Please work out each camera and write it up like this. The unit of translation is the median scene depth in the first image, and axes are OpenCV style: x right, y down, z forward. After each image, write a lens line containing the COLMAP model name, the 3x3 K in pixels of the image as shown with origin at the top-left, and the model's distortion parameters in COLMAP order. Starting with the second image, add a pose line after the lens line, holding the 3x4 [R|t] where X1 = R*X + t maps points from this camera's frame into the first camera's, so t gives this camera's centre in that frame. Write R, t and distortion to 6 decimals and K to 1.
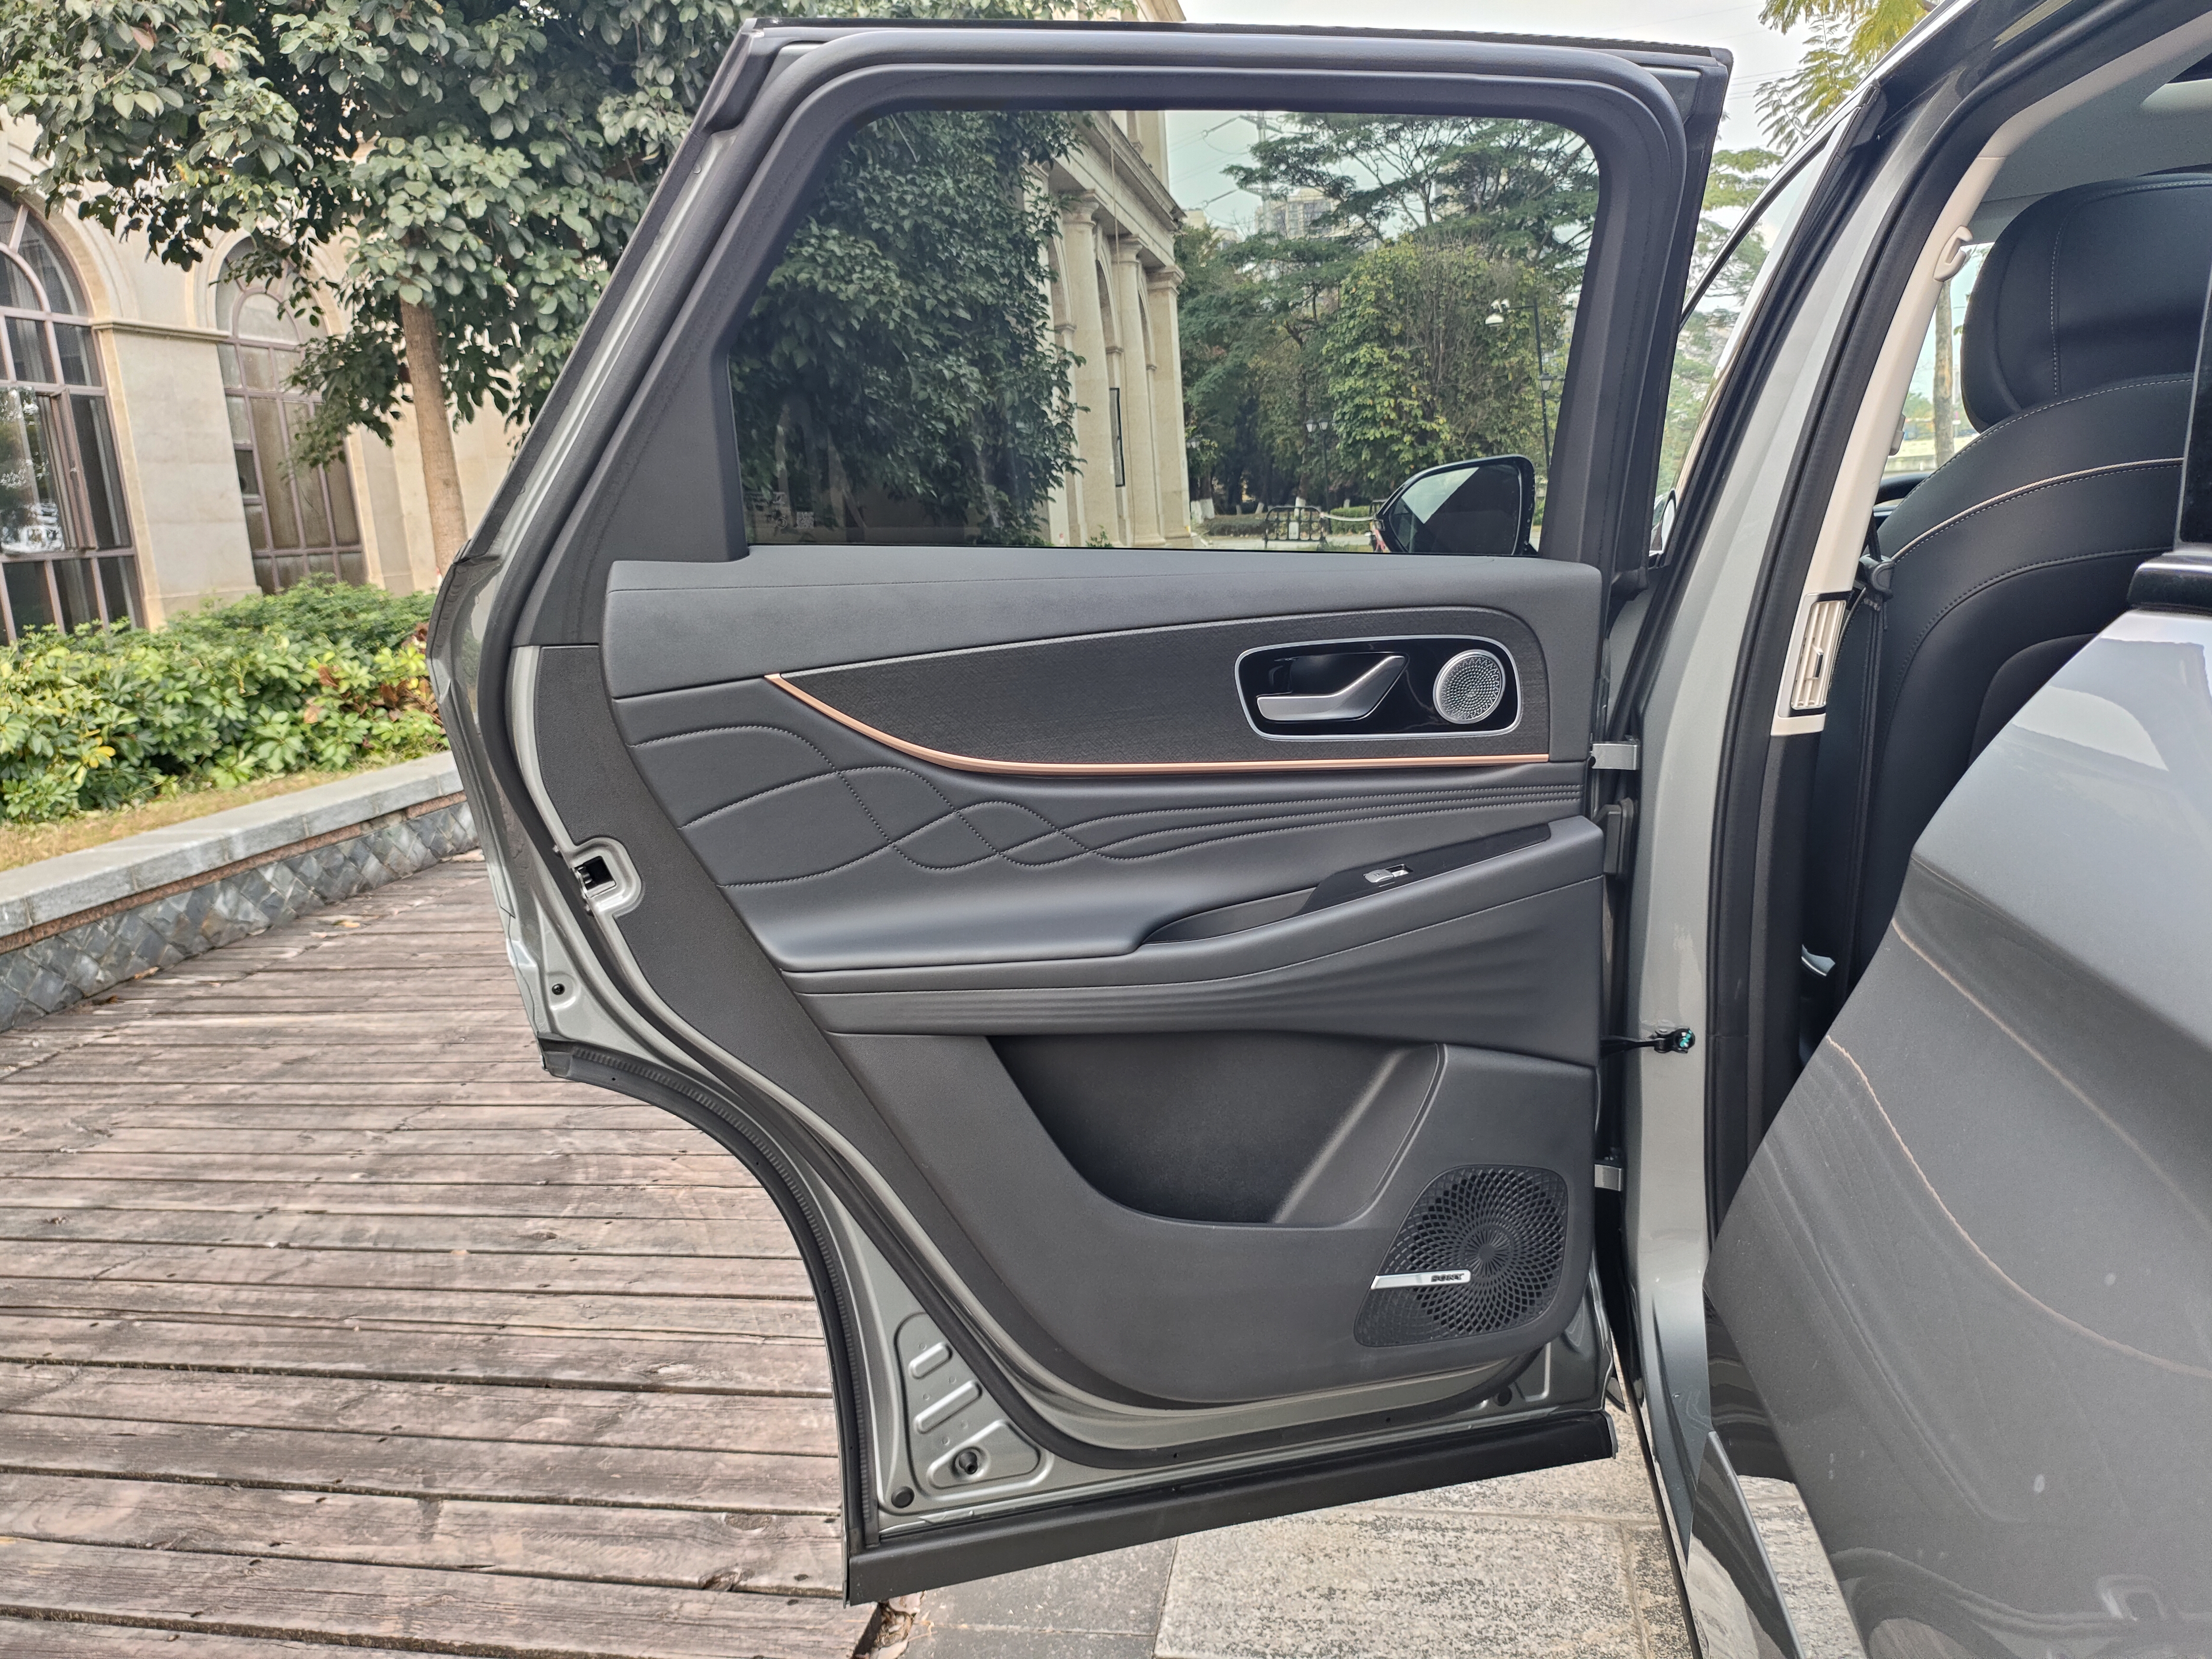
lens RADIAL K [[1654.2, 0, 1106.0], [0, 1654.2, 829.5], [0, 0, 1]] dist [0.006016, 0.002376]
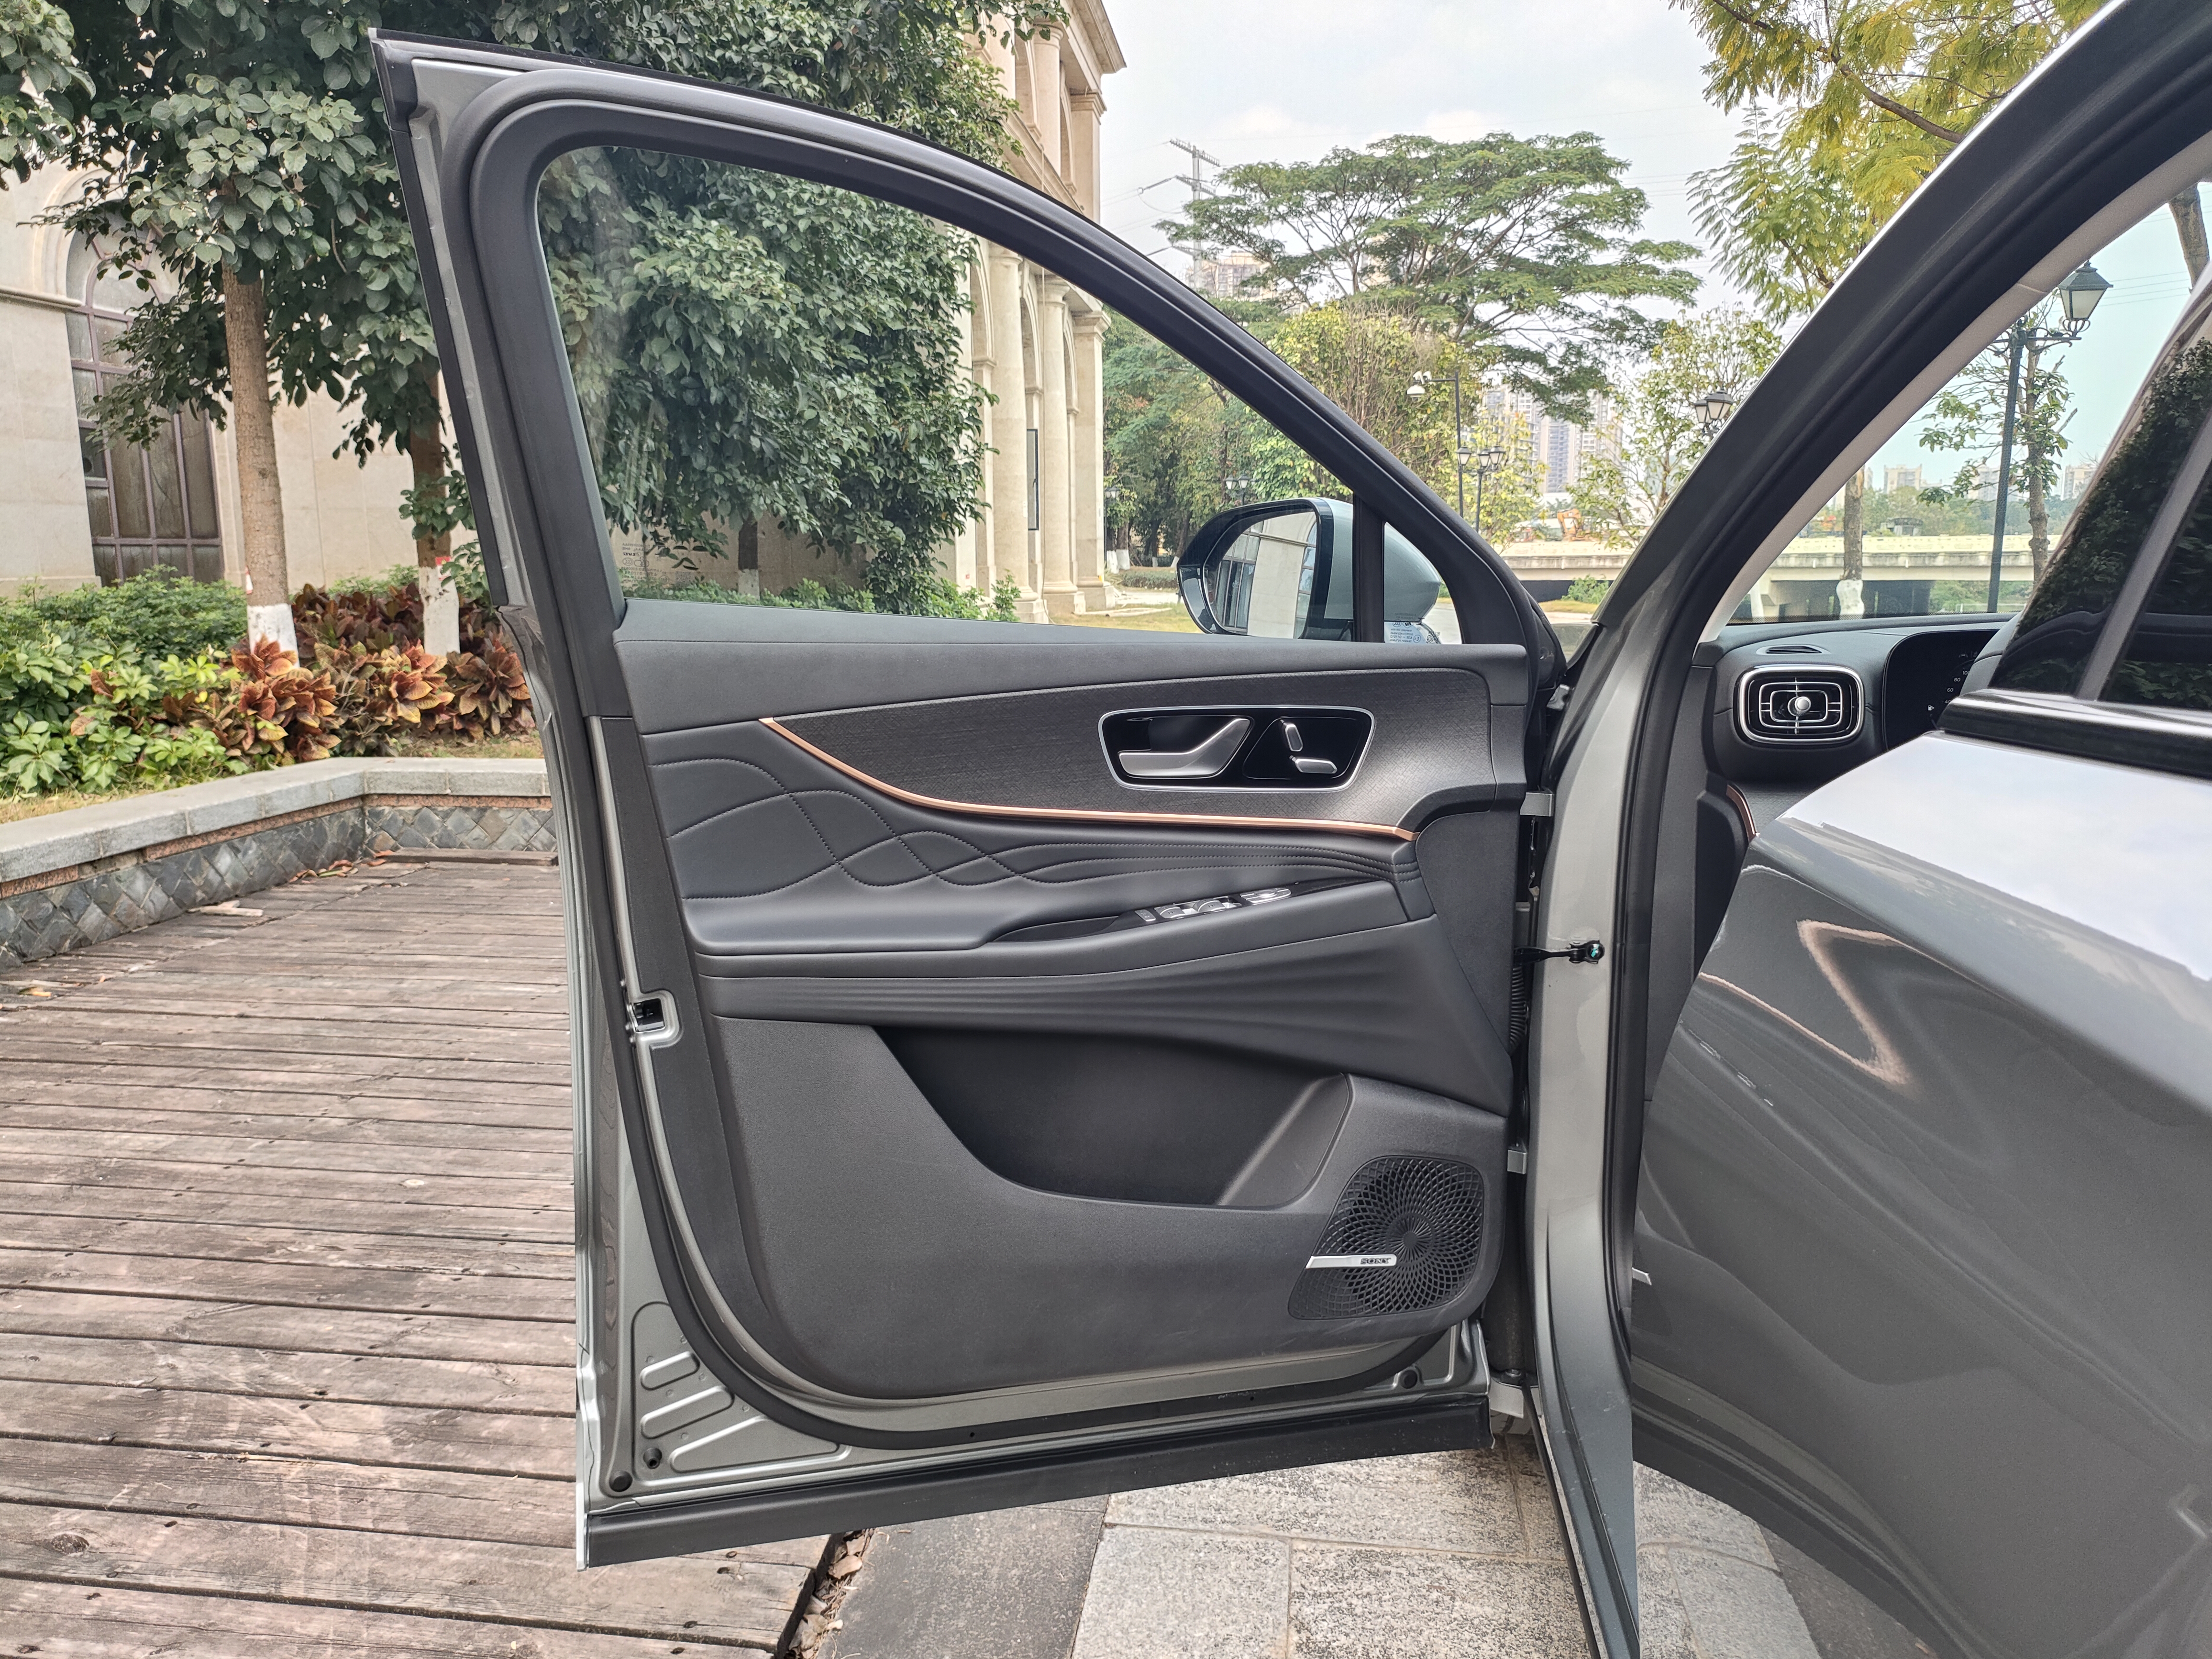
lens RADIAL K [[1645.1, 0, 1124.1], [0, 1645.1, 830.0], [0, 0, 1]] dist [0.022080, -0.027333]
pose [[0.996198, 0.052605, 0.069447, 0.010501], [-0.050730, 0.998306, -0.028482, -0.016645], [-0.070828, 0.024851, 0.997179, 0.088406]]
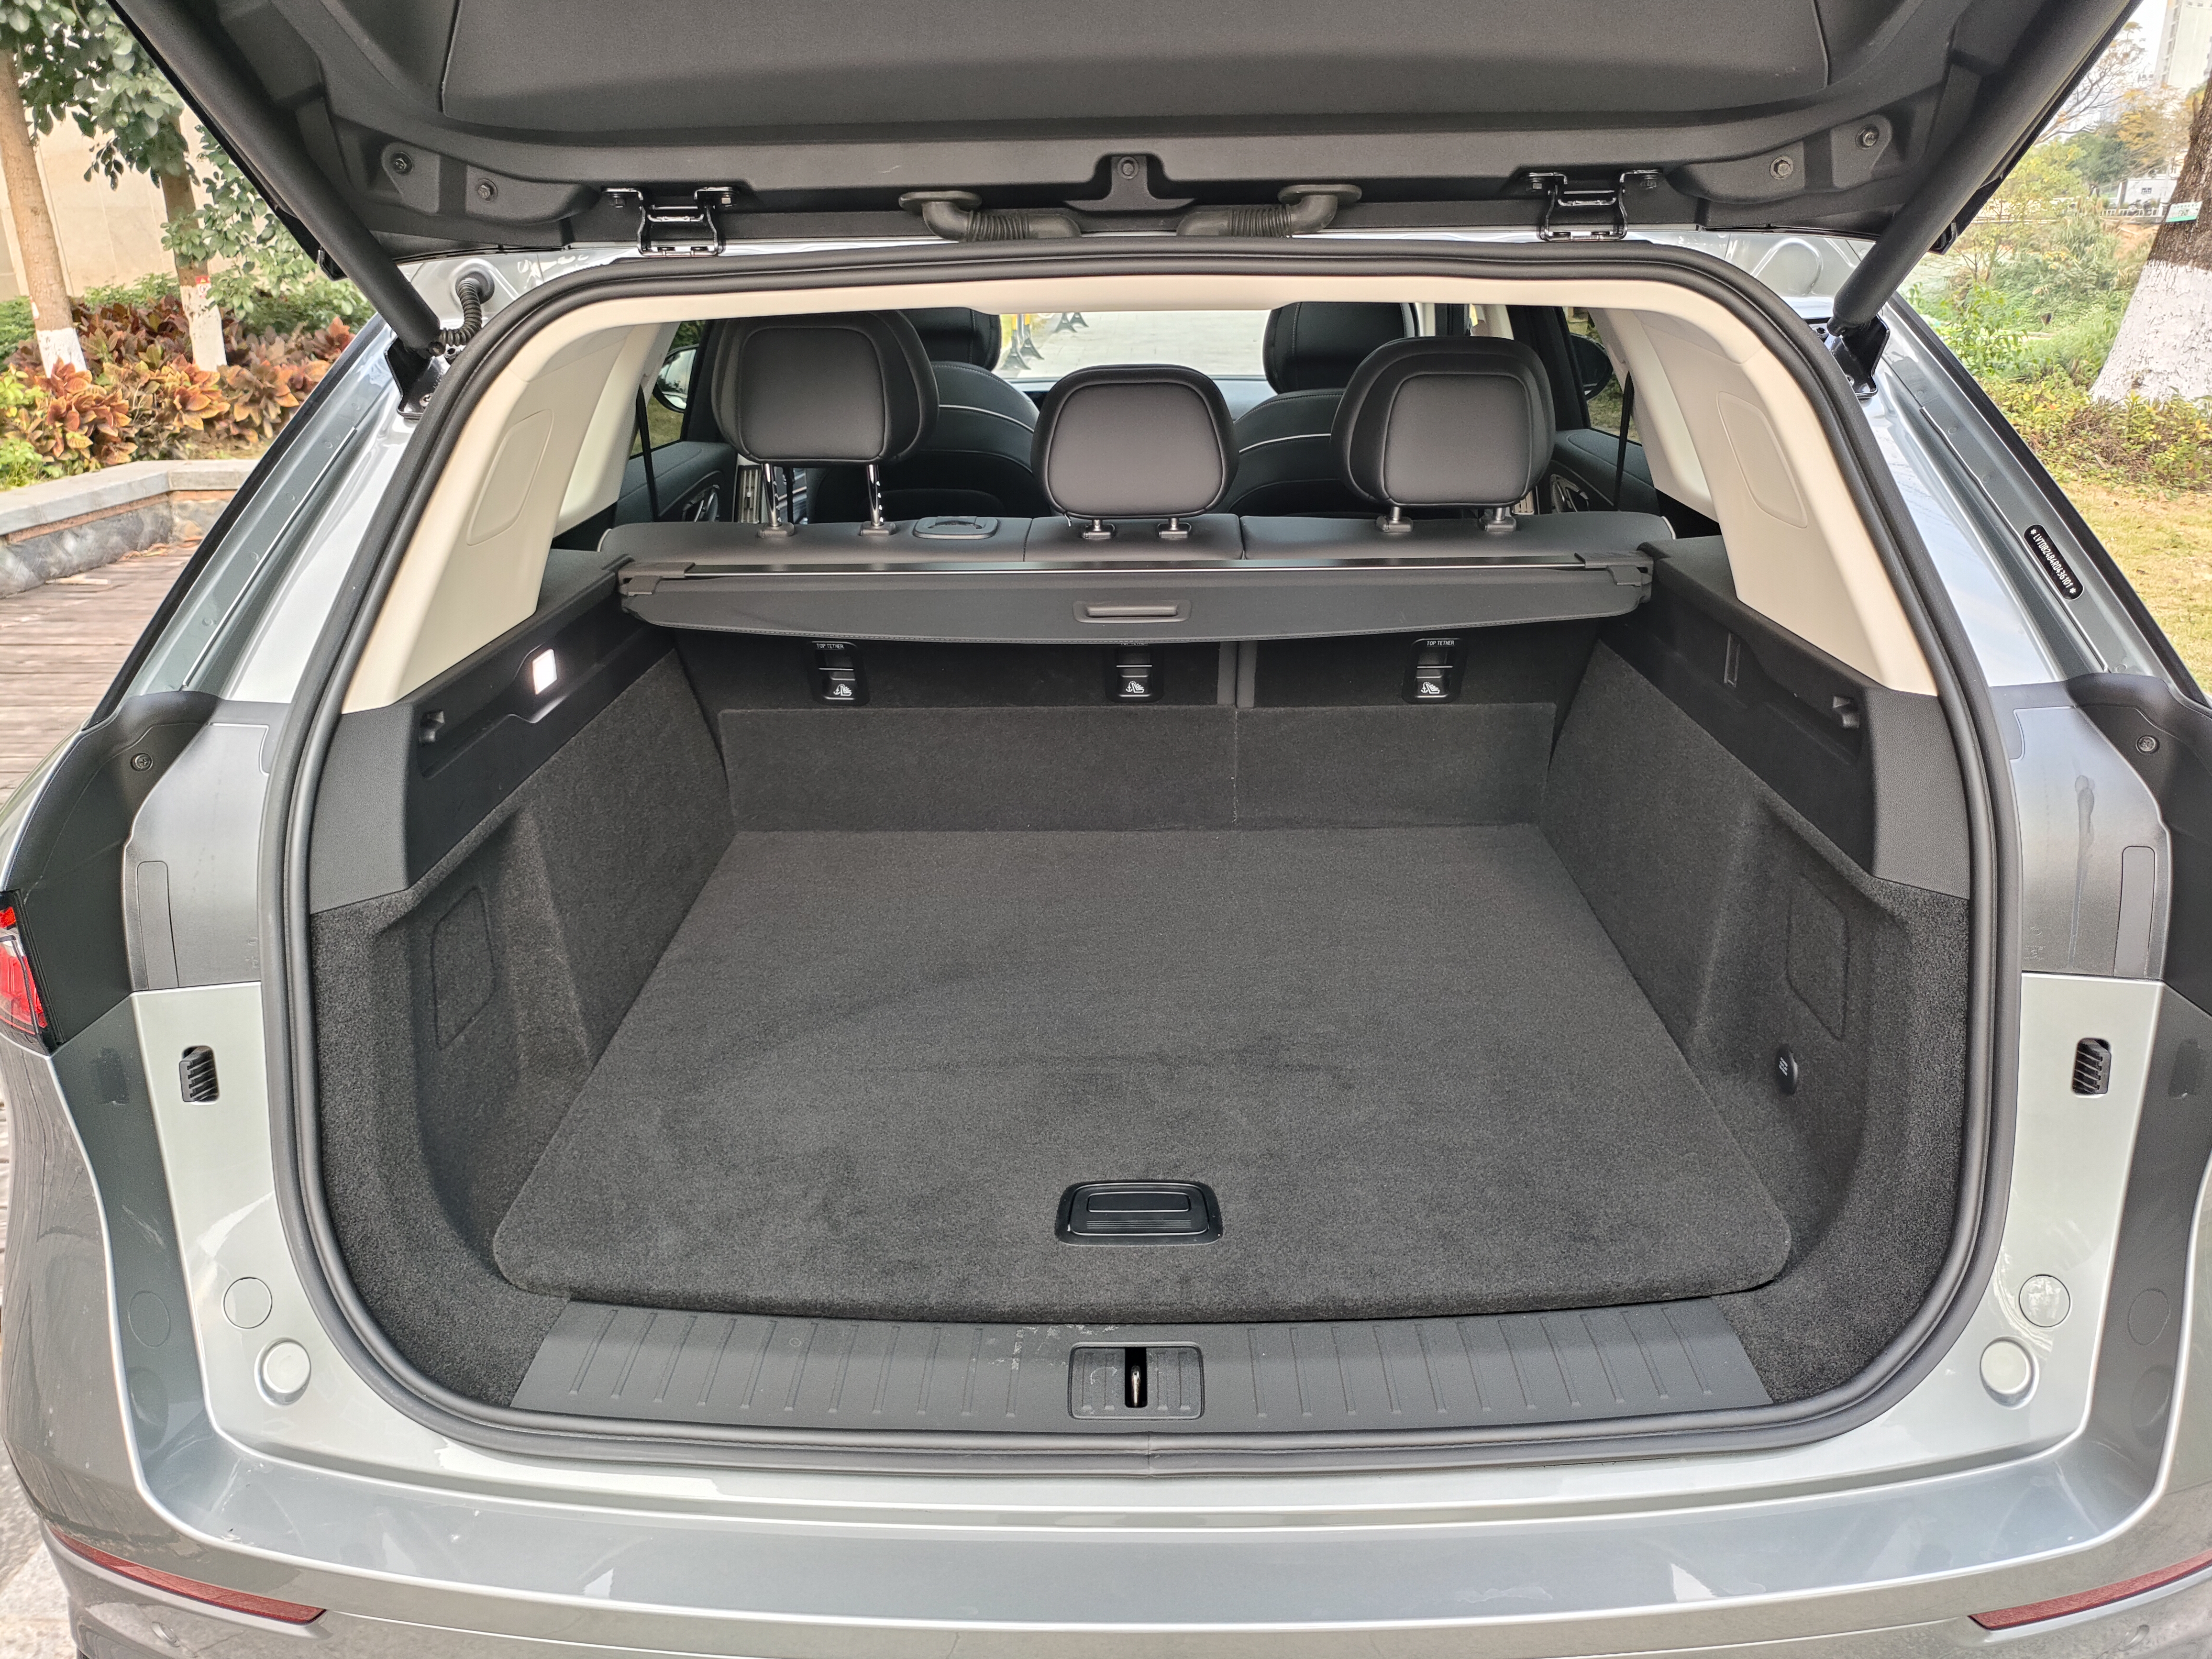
lens RADIAL K [[1645.1, 0, 1124.1], [0, 1645.1, 830.0], [0, 0, 1]] dist [0.022080, -0.027333]
pose [[0.984232, -0.002757, 0.176861, 0.083550], [-0.024579, 0.988046, 0.152186, -0.002969], [-0.175167, -0.154134, 0.972399, -0.170779]]
